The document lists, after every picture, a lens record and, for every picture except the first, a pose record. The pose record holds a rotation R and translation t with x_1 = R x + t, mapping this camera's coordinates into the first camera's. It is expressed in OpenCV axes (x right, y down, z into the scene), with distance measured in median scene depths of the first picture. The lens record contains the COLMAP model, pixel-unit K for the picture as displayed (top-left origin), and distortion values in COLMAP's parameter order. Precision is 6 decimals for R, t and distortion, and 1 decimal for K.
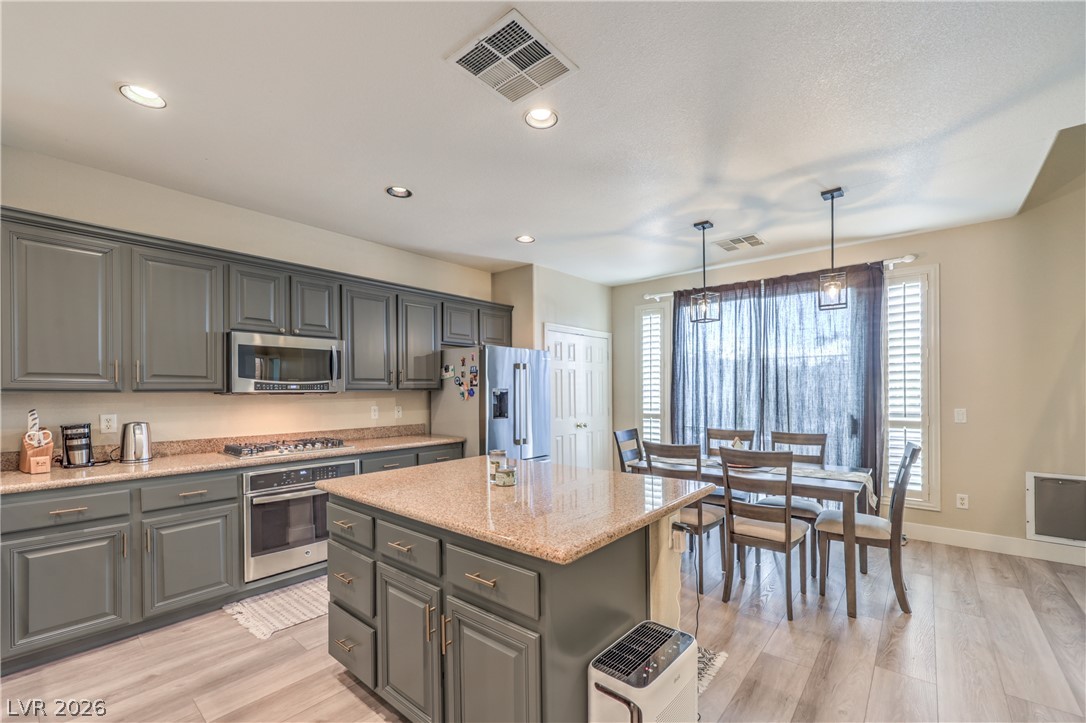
lens RADIAL K [[445.3, 0, 557.2], [0, 445.3, 393.8], [0, 0, 1]] dist [0.002865, -0.000176]
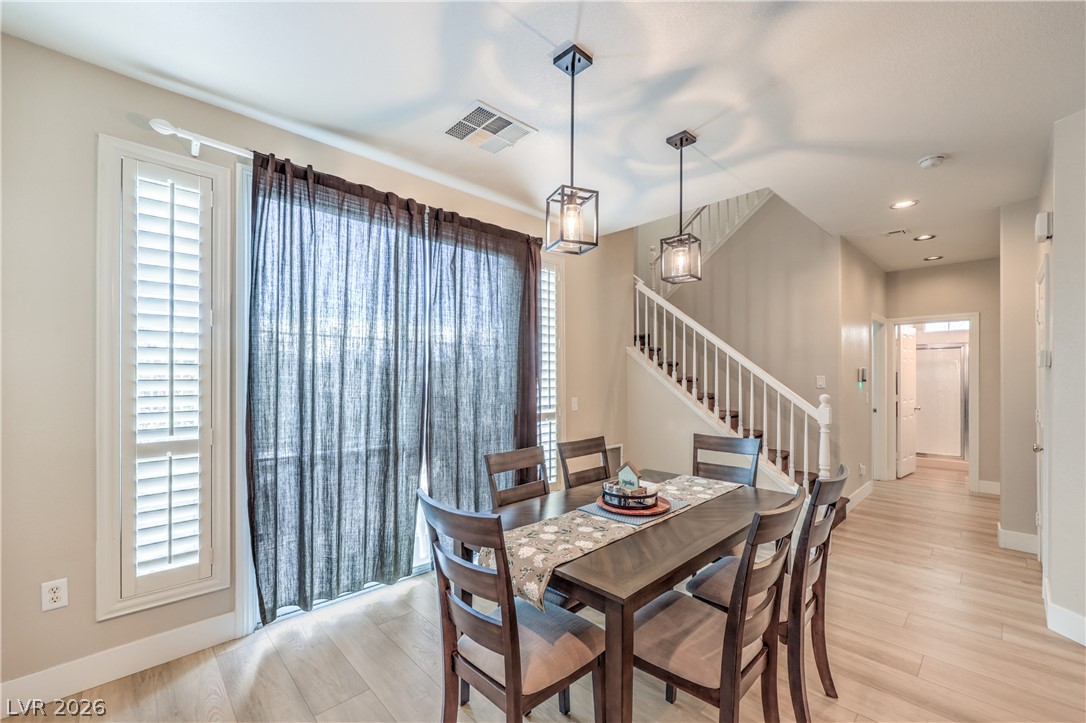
lens RADIAL K [[445.3, 0, 542.2], [0, 445.3, 378.0], [0, 0, 1]] dist [0.002865, -0.000176]
pose [[0.136990, 0.004965, 0.990560, -0.178865], [0.002031, 0.999984, -0.005293, -0.011177], [-0.990570, 0.002737, 0.136978, 0.945623]]
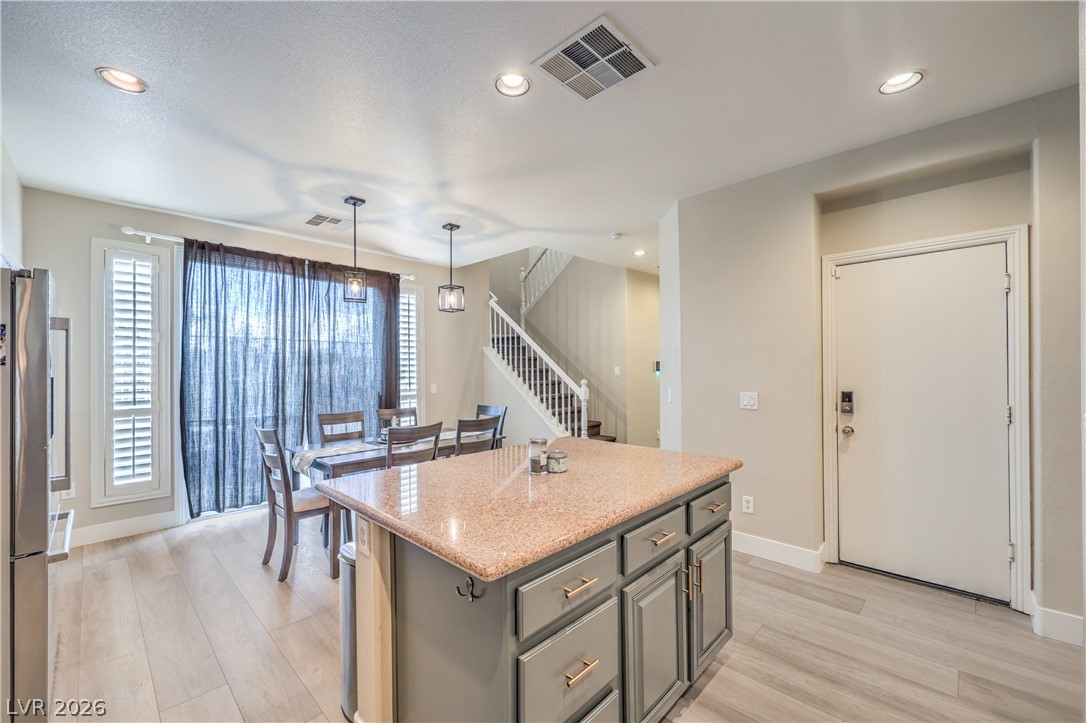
lens RADIAL K [[445.3, 0, 542.1], [0, 445.3, 366.9], [0, 0, 1]] dist [0.002865, -0.000176]
pose [[0.091358, 0.011445, 0.995752, -0.580421], [0.012869, 0.999837, -0.012673, -0.002848], [-0.995735, 0.013972, 0.091195, 0.503489]]
